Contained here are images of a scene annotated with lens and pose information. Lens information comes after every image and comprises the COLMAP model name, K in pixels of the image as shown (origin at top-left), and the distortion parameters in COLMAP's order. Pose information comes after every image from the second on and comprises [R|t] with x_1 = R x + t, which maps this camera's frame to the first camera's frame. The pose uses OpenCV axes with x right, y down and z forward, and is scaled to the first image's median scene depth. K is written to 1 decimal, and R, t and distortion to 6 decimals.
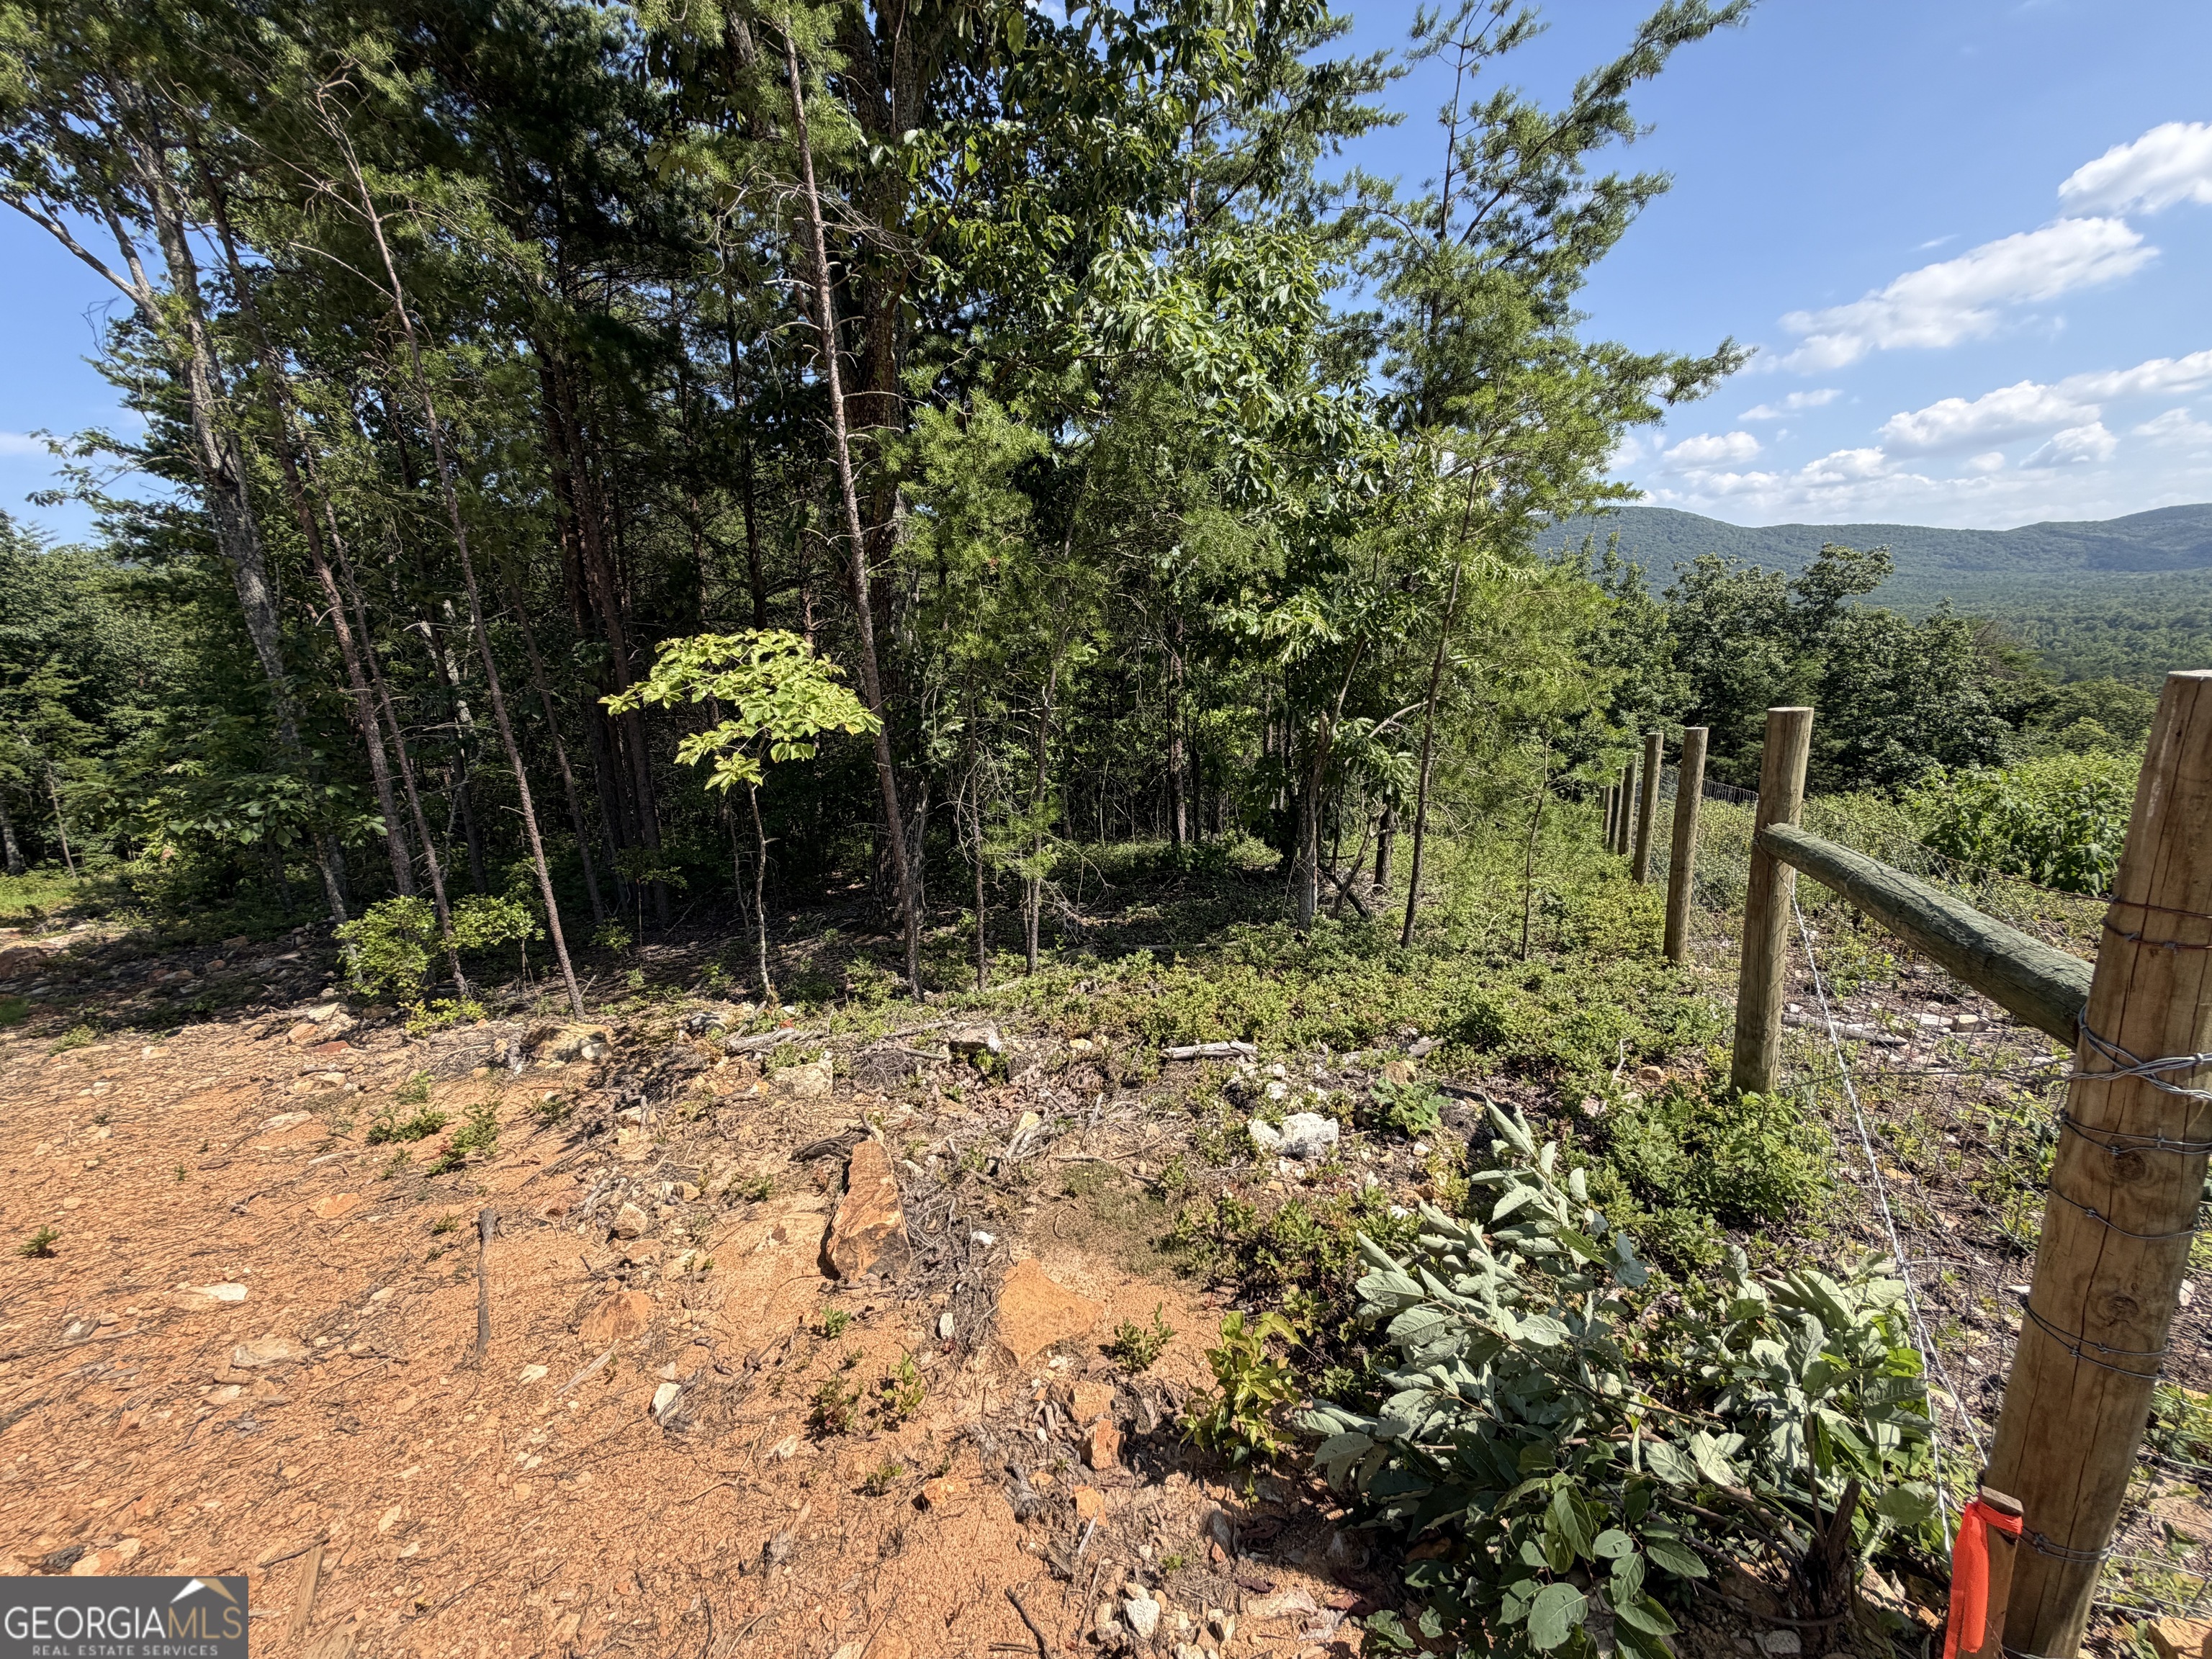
lens RADIAL K [[876.4, 0, 1095.6], [0, 876.4, 832.8], [0, 0, 1]] dist [-0.001442, -0.000322]
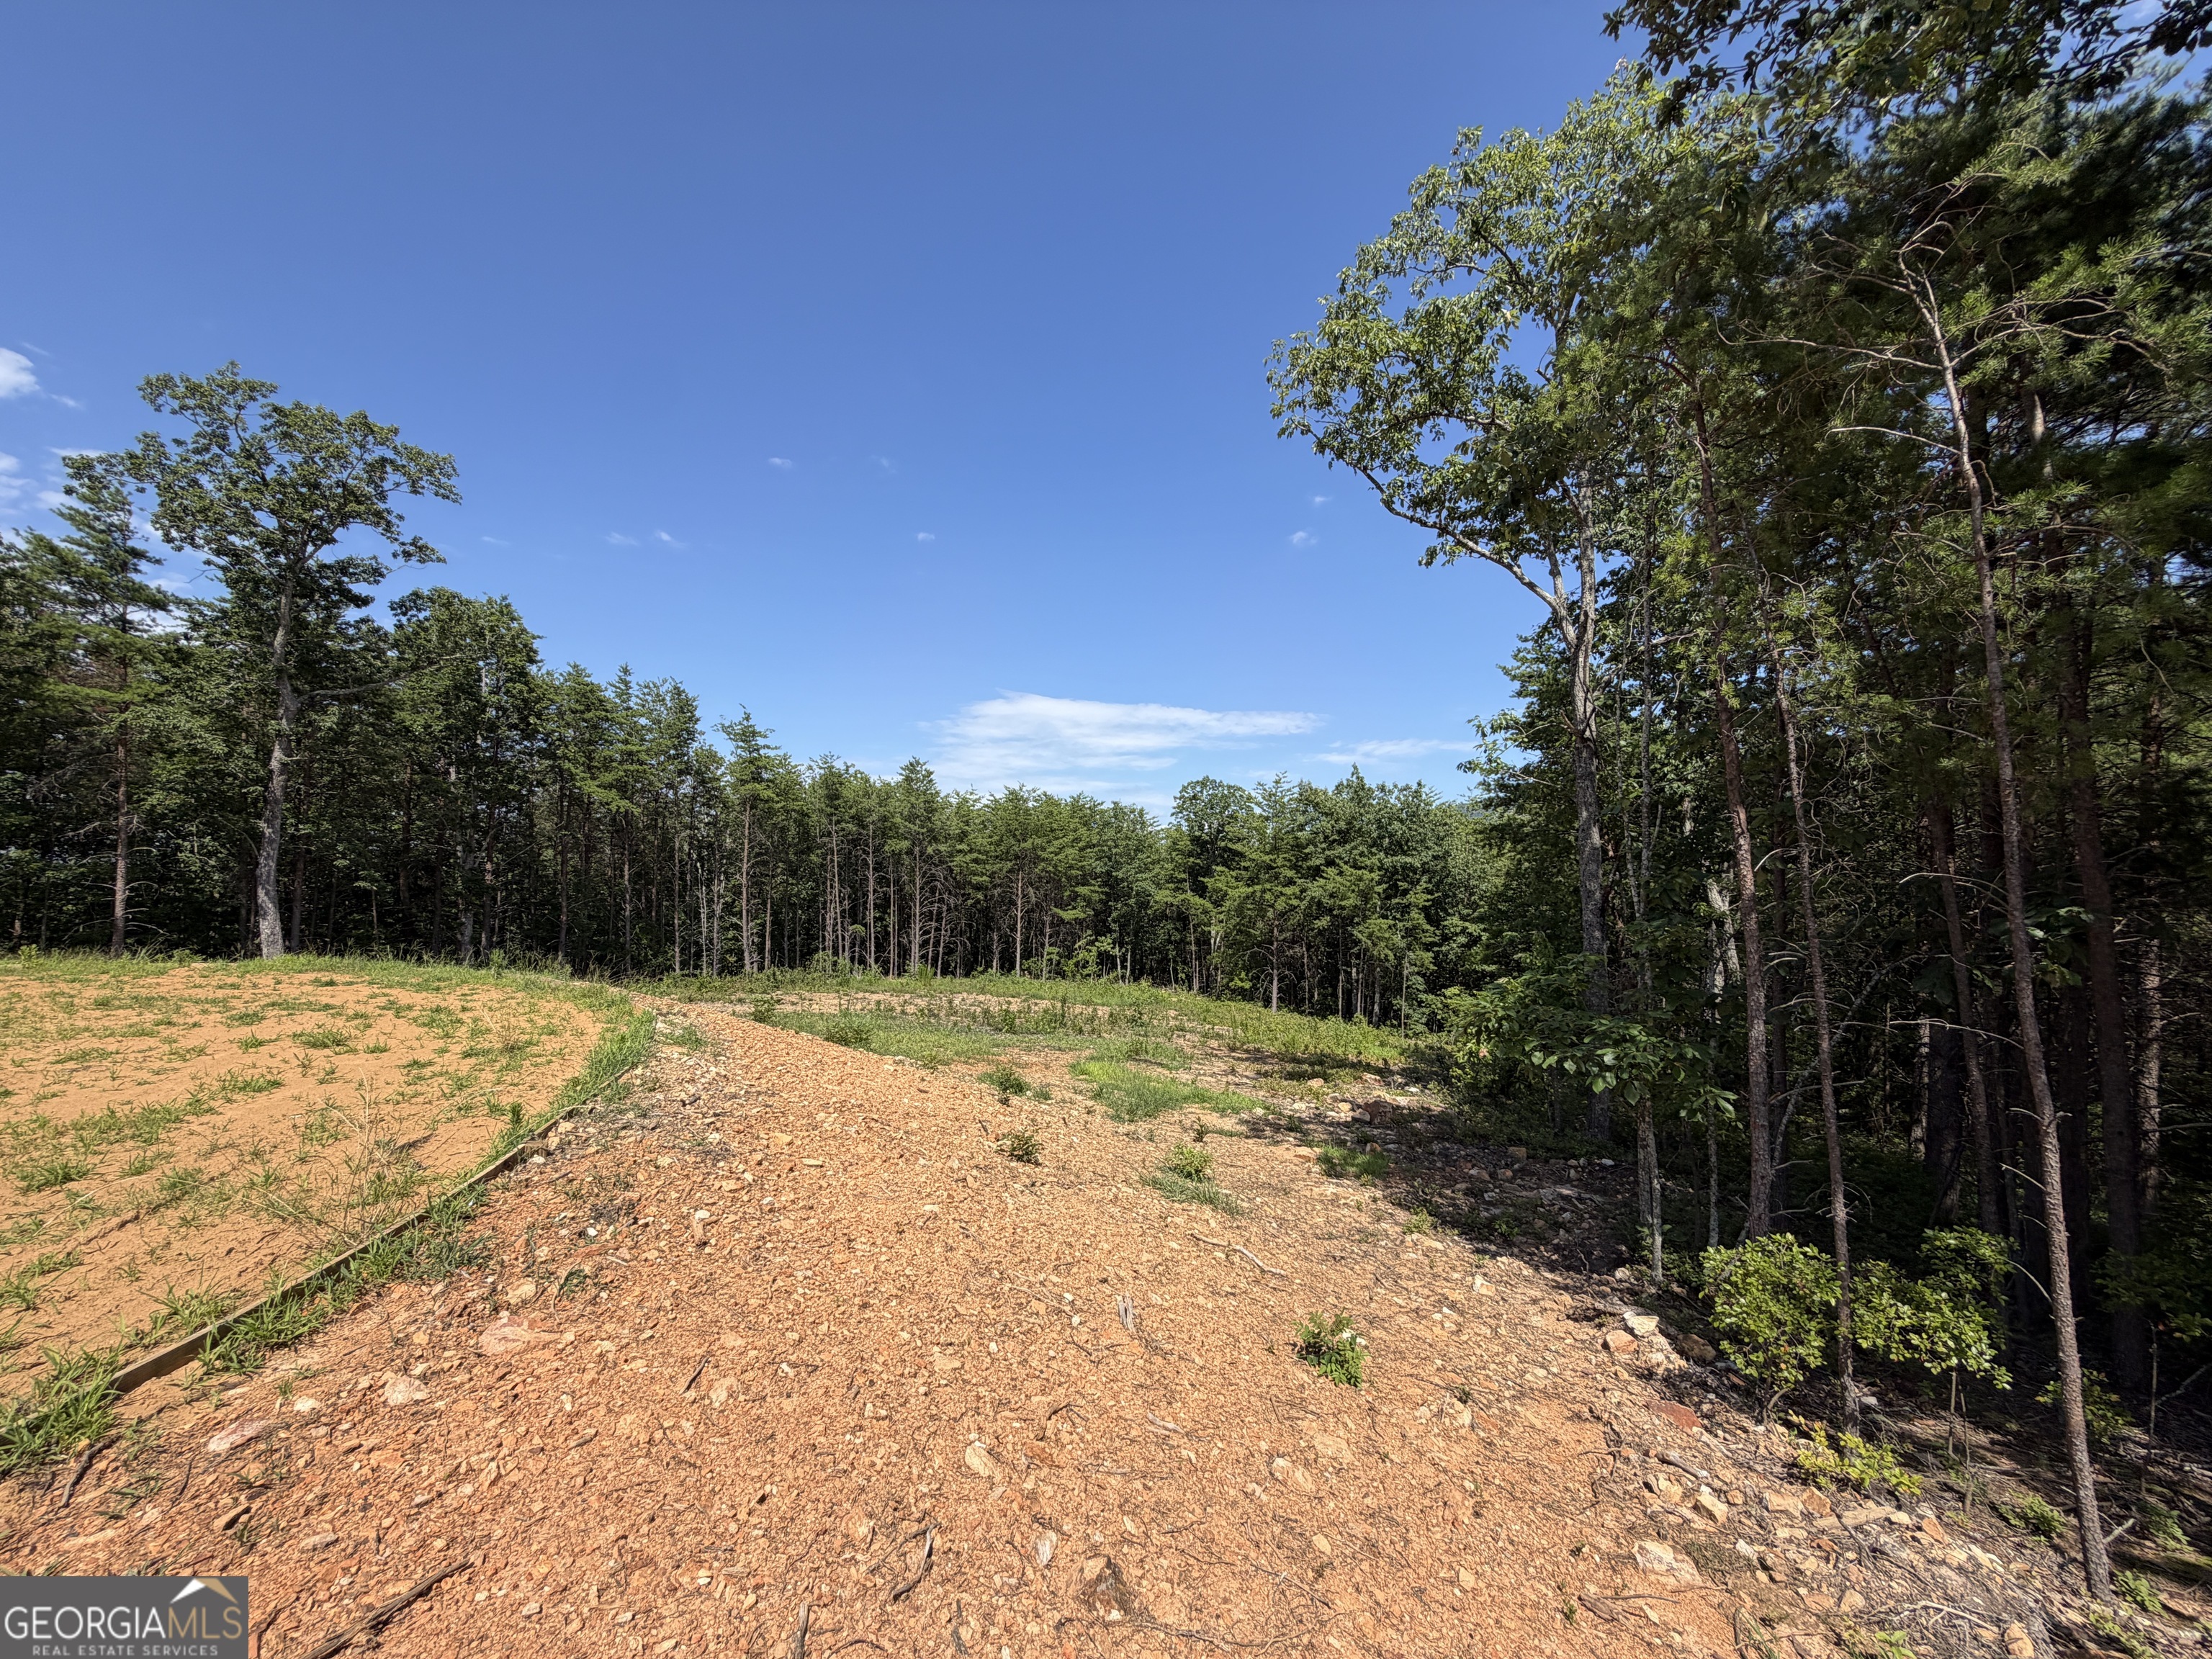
lens RADIAL K [[882.3, 0, 1106.0], [0, 882.3, 829.5], [0, 0, 1]] dist [0.000714, -0.000002]
pose [[0.361559, -0.009446, -0.932301, -0.110812], [-0.242243, 0.964656, -0.103719, -0.013073], [0.900329, 0.263344, 0.346492, 0.053184]]
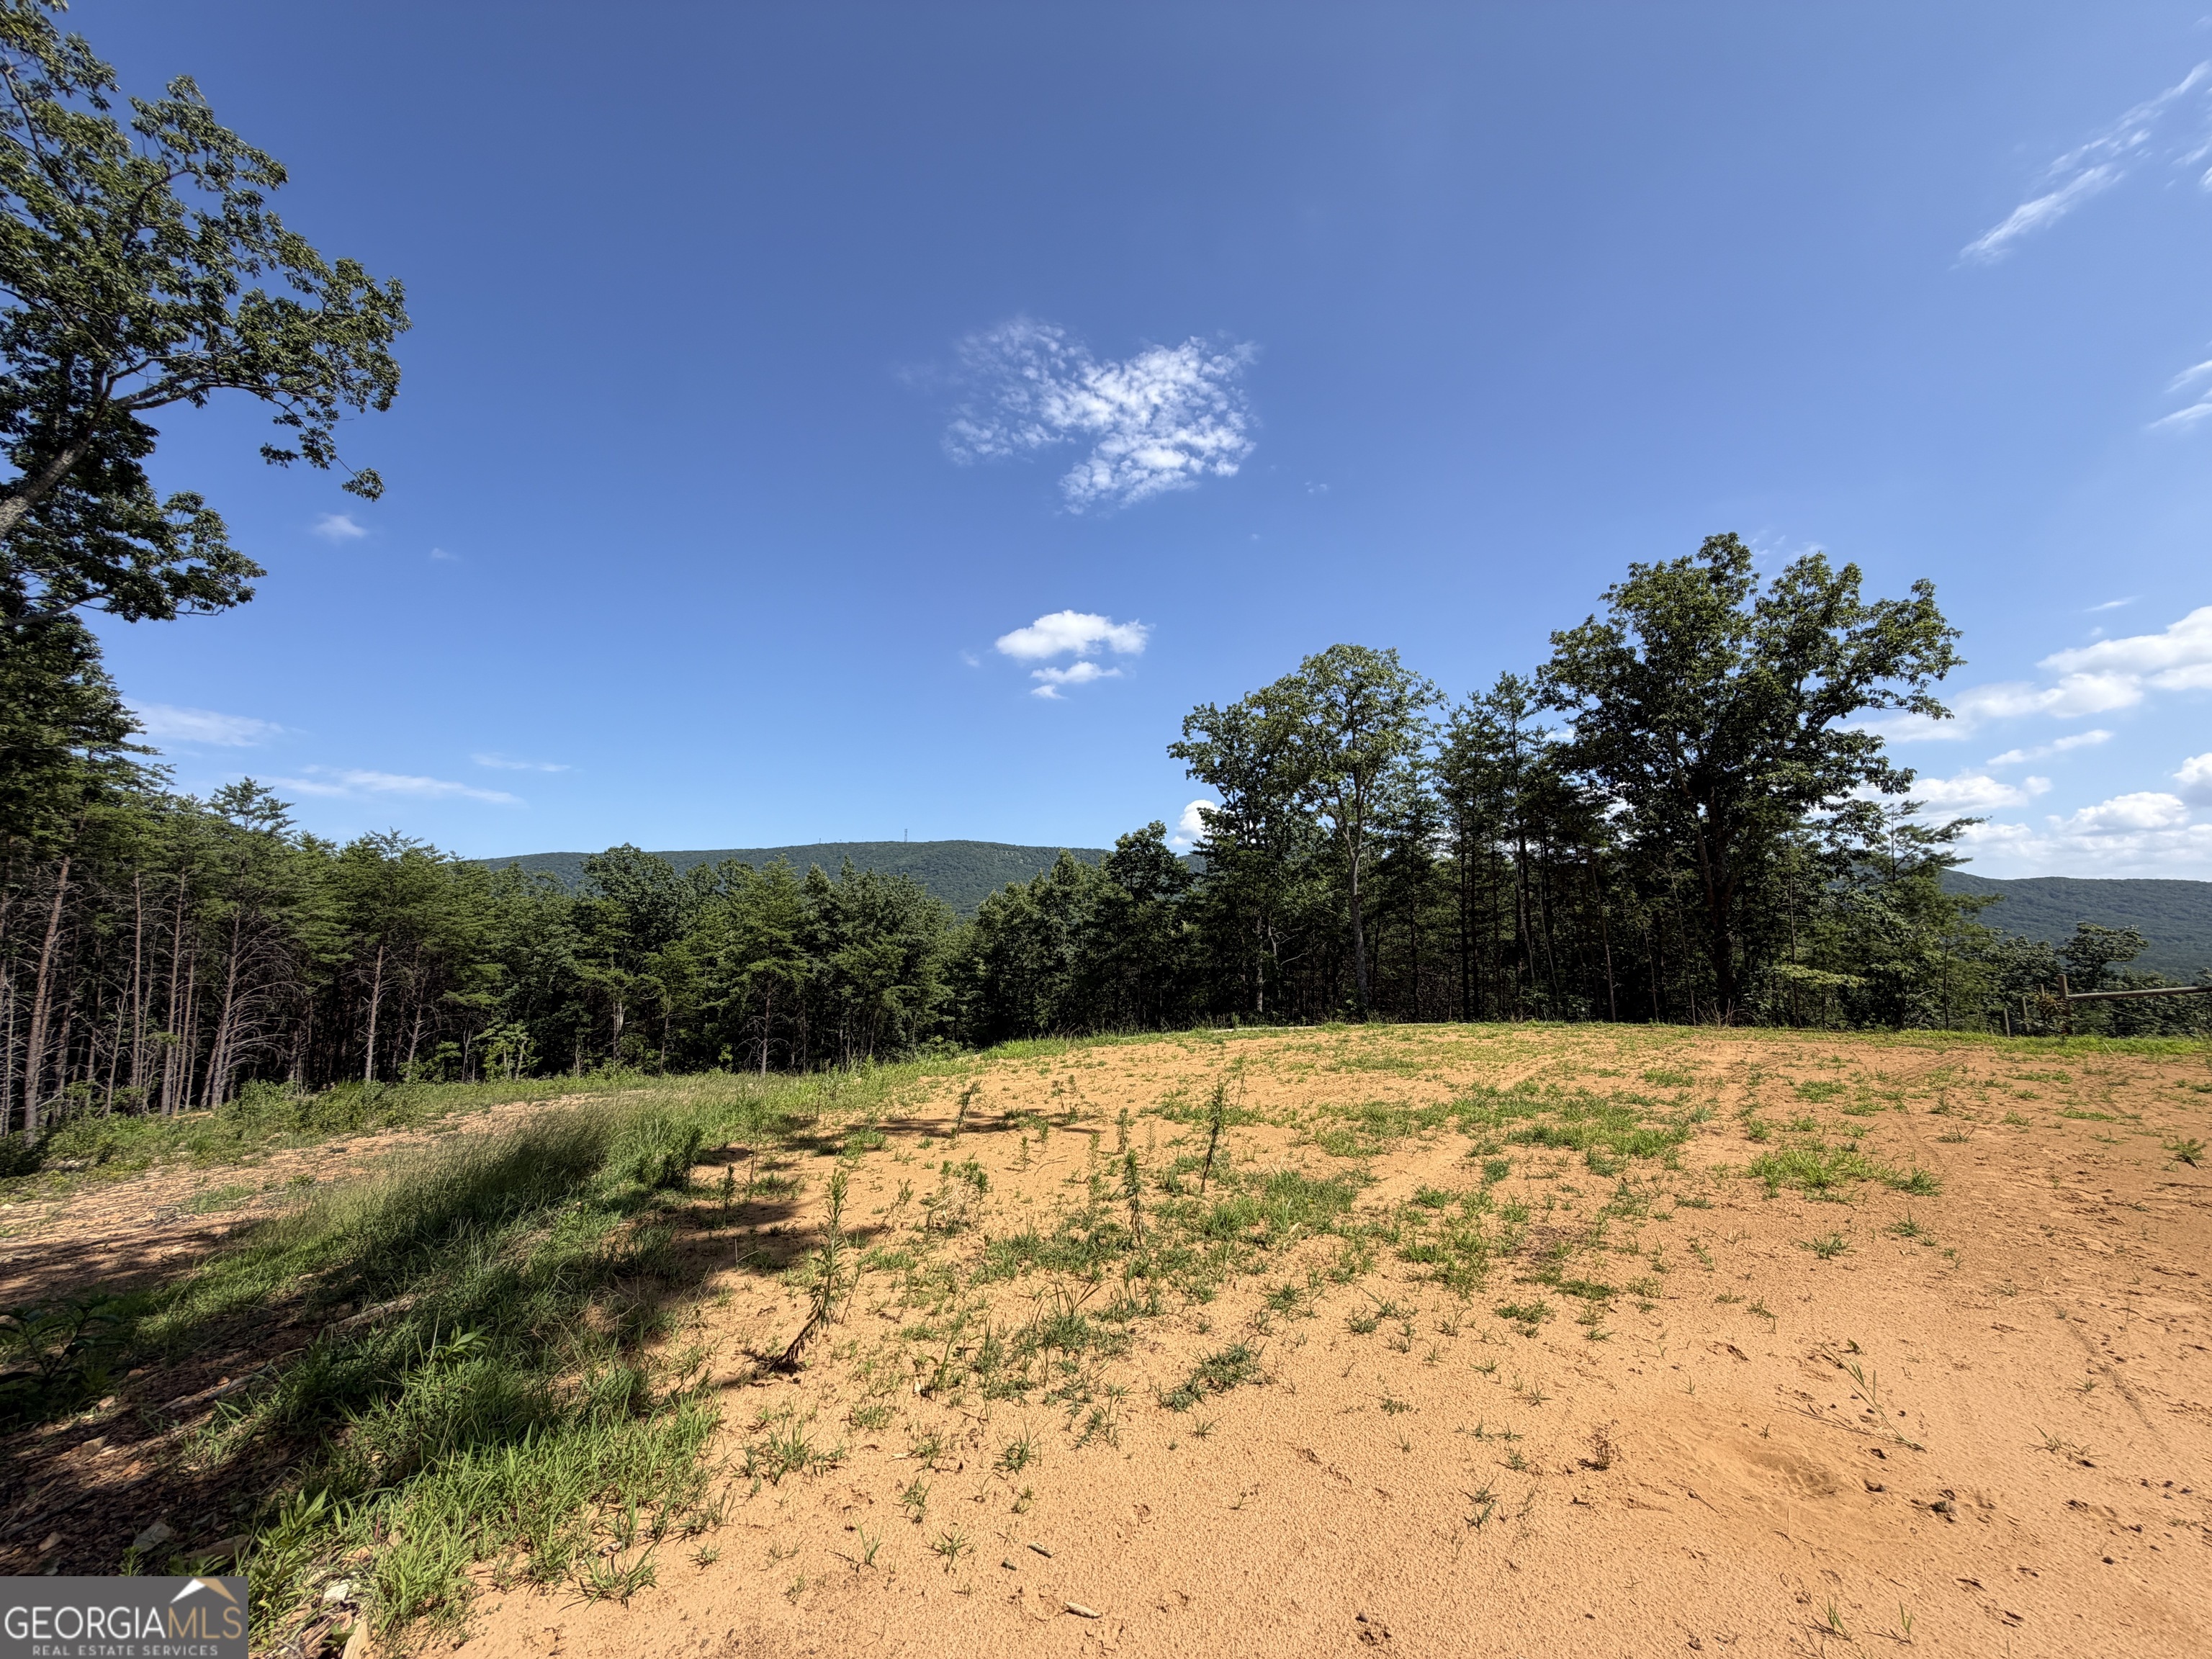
lens RADIAL K [[874.5, 0, 1104.1], [0, 874.5, 827.5], [0, 0, 1]] dist [0.002075, 0.000292]
pose [[0.986850, 0.021005, -0.160267, -1.137789], [-0.077863, 0.930673, -0.357470, 0.381223], [0.141647, 0.365248, 0.920071, -1.540111]]
